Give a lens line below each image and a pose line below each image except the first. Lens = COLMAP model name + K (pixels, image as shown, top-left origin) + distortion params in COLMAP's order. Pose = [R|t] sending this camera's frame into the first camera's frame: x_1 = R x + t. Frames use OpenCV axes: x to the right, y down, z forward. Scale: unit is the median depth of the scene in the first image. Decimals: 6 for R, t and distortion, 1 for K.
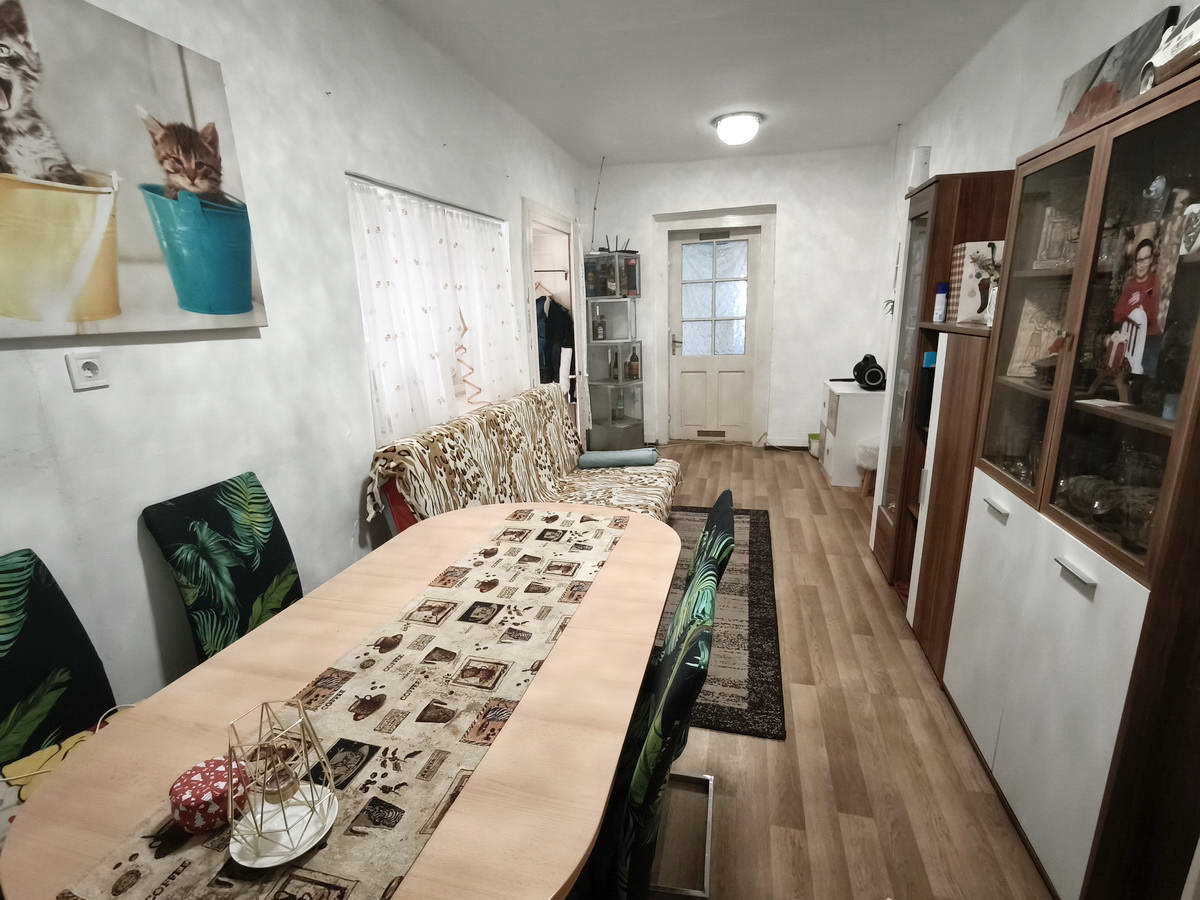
lens RADIAL K [[584.5, 0, 600.0], [0, 584.5, 450.0], [0, 0, 1]] dist [0.002389, 0.001242]
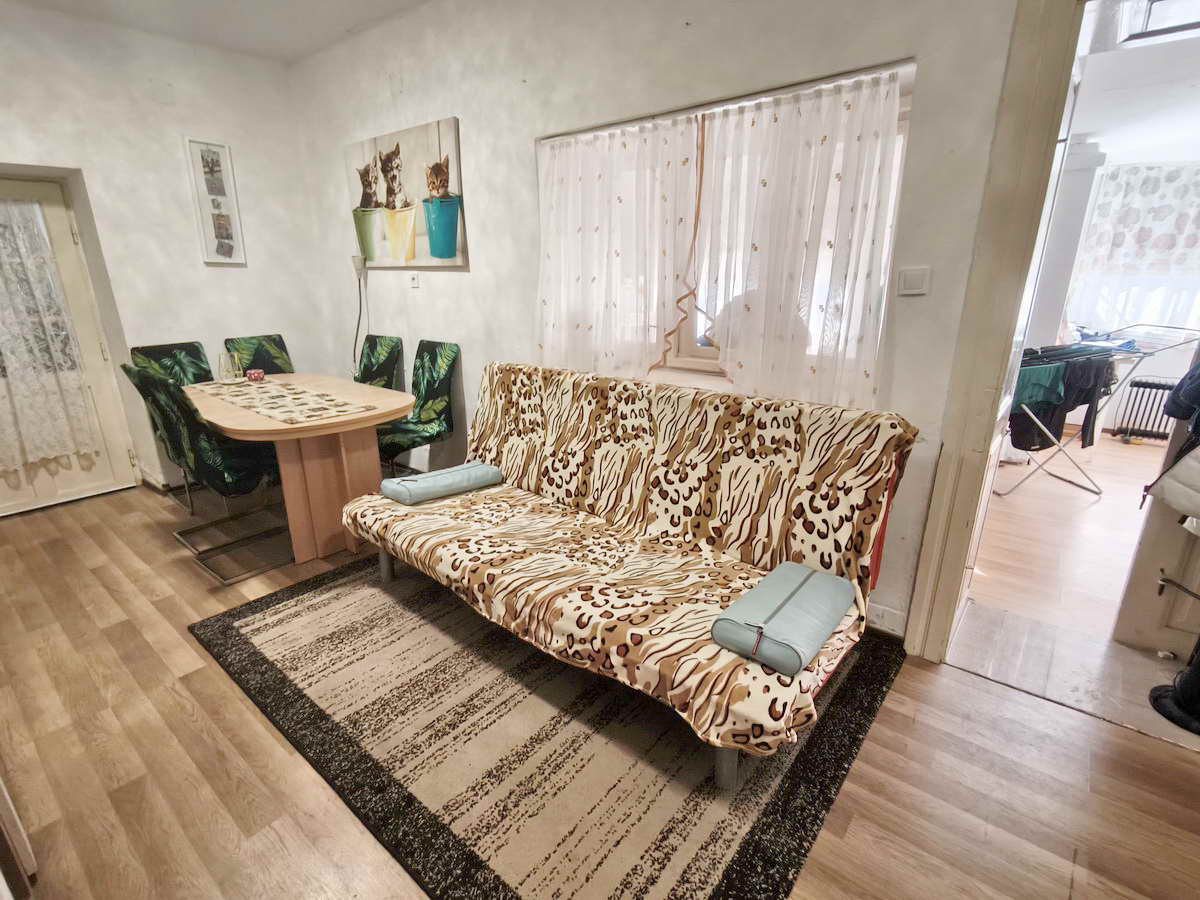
lens RADIAL K [[584.5, 0, 600.0], [0, 584.5, 450.0], [0, 0, 1]] dist [0.002389, 0.001242]
pose [[-0.428559, 0.302690, -0.851303, 0.745092], [-0.192235, 0.890093, 0.413257, -0.427111], [0.882827, 0.340755, -0.323269, 1.729434]]
